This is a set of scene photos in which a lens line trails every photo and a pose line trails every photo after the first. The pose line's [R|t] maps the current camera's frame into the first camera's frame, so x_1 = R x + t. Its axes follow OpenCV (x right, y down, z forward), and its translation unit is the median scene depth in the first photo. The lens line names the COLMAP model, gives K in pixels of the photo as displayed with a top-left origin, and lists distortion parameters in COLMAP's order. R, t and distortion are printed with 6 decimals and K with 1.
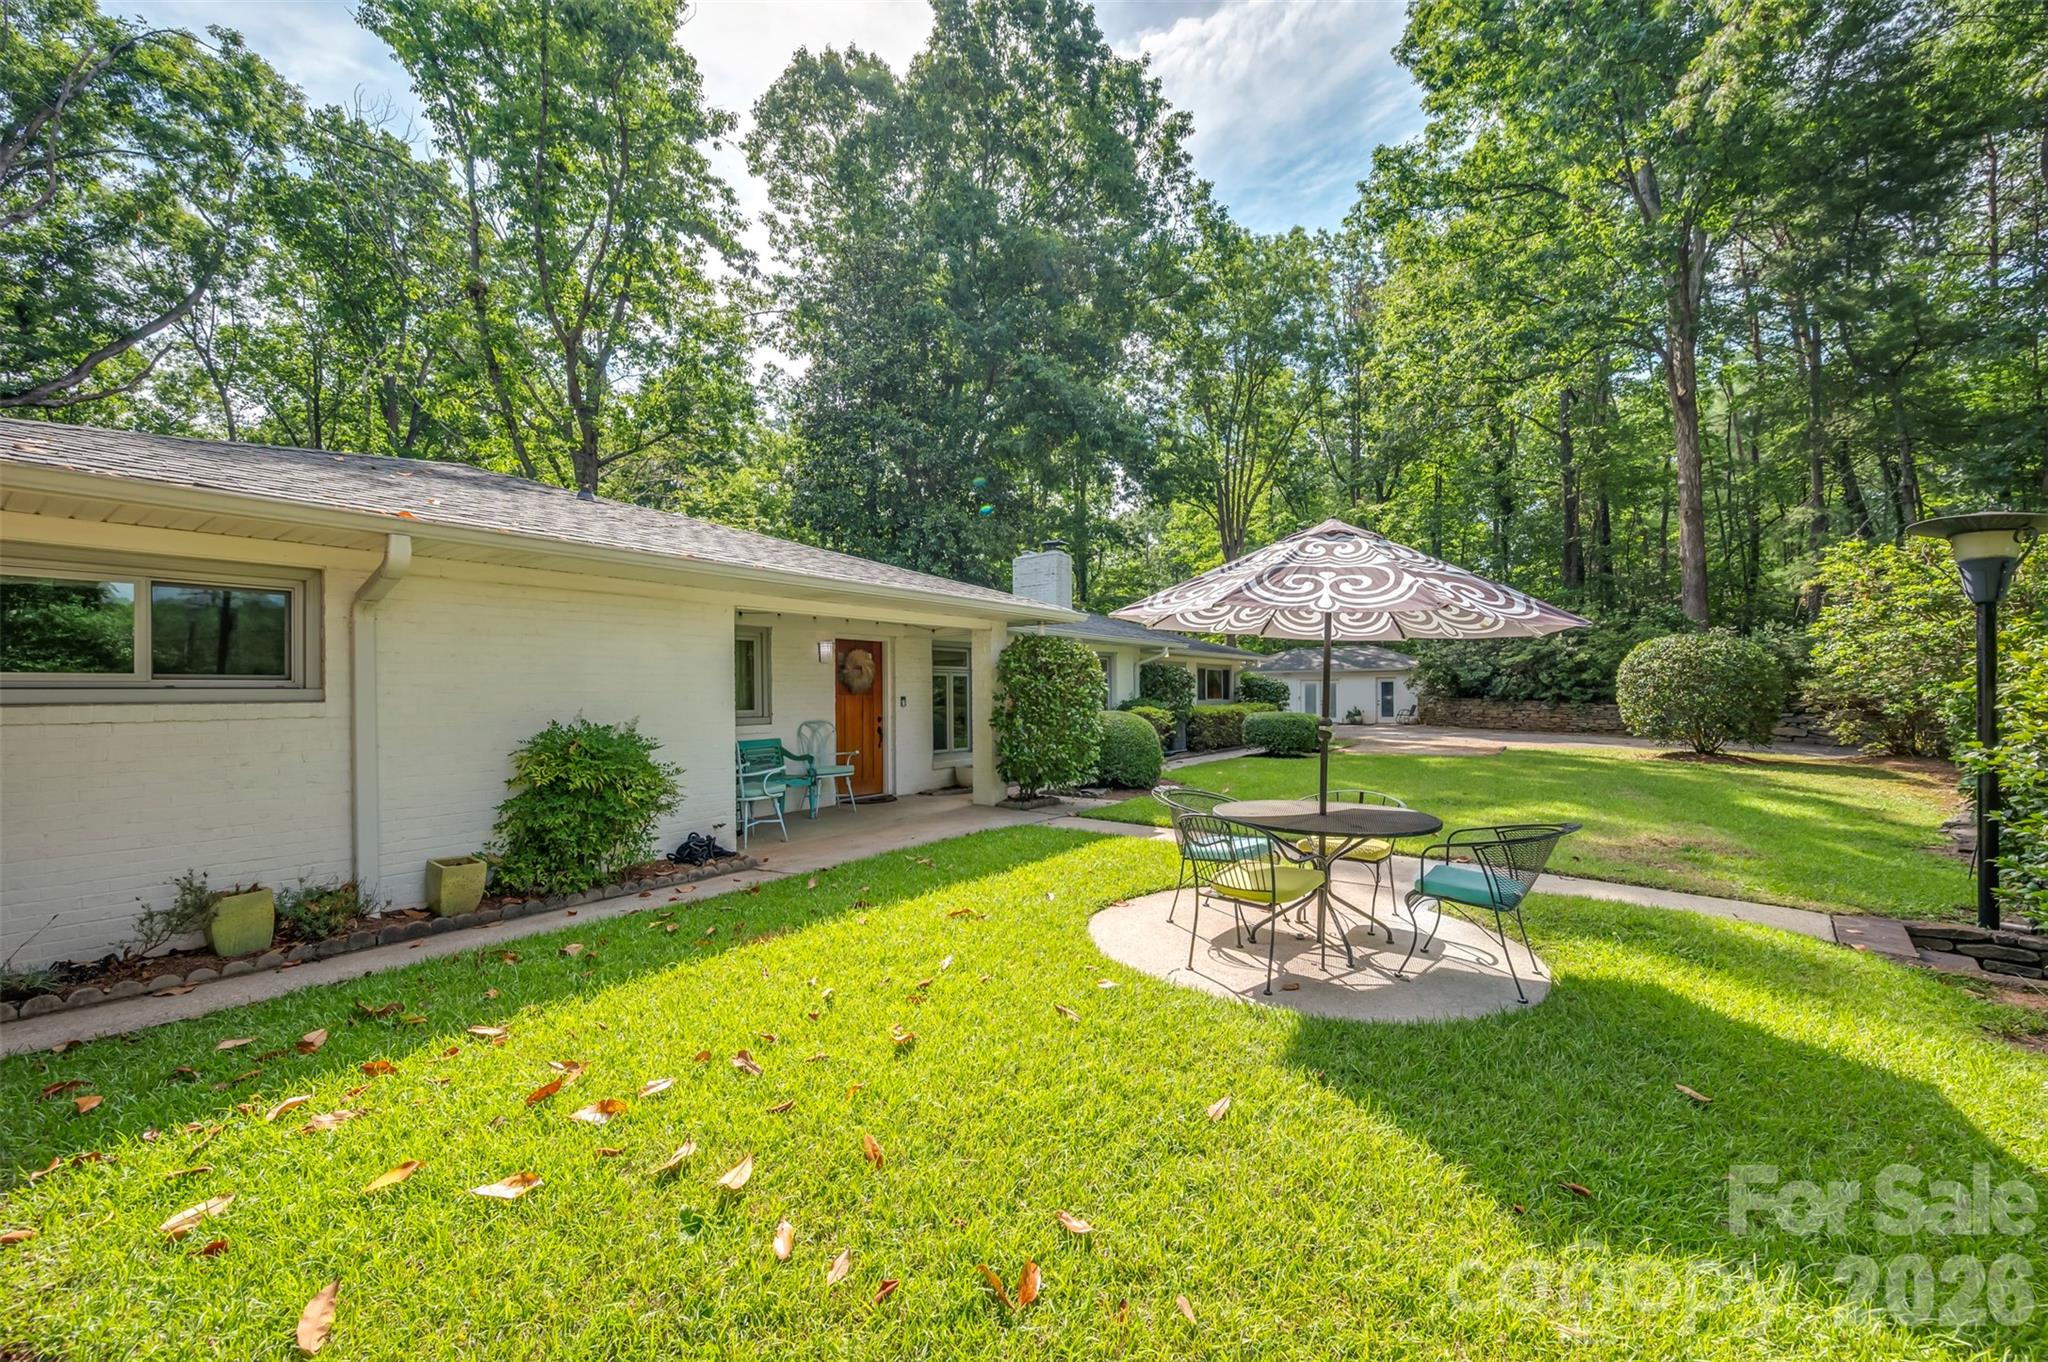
lens RADIAL K [[808.5, 0, 1017.0], [0, 808.5, 689.8], [0, 0, 1]] dist [0.000181, -0.000074]
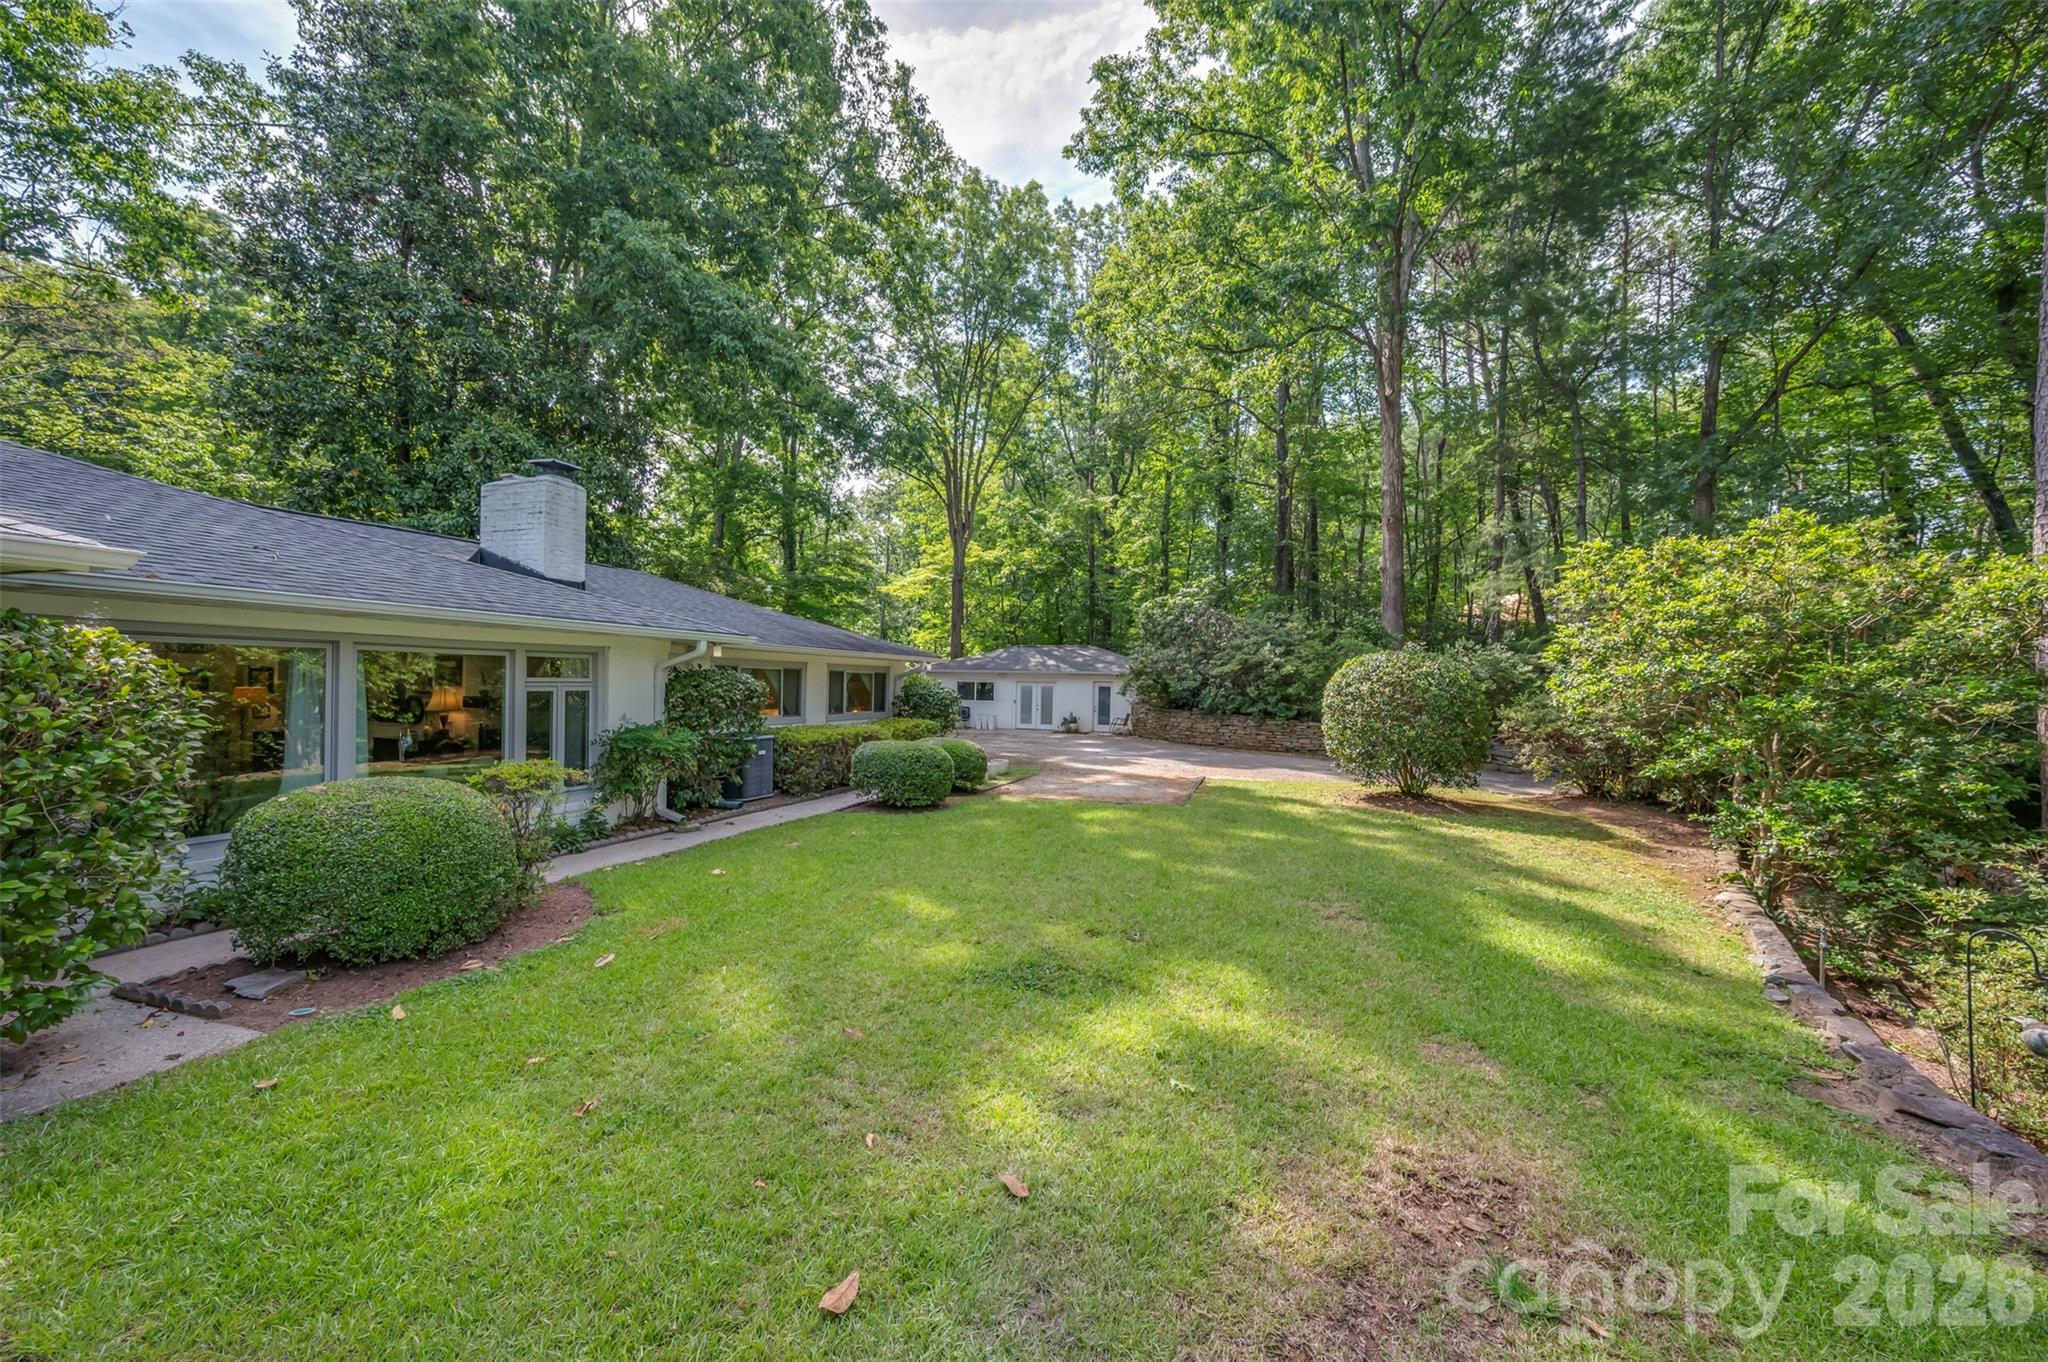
lens RADIAL K [[808.5, 0, 1017.0], [0, 808.5, 689.8], [0, 0, 1]] dist [0.000181, -0.000074]
pose [[0.959719, 0.024253, 0.279914, 0.142674], [-0.028333, 0.999543, 0.010539, -0.017183], [-0.279530, -0.018046, 0.959967, 0.199250]]
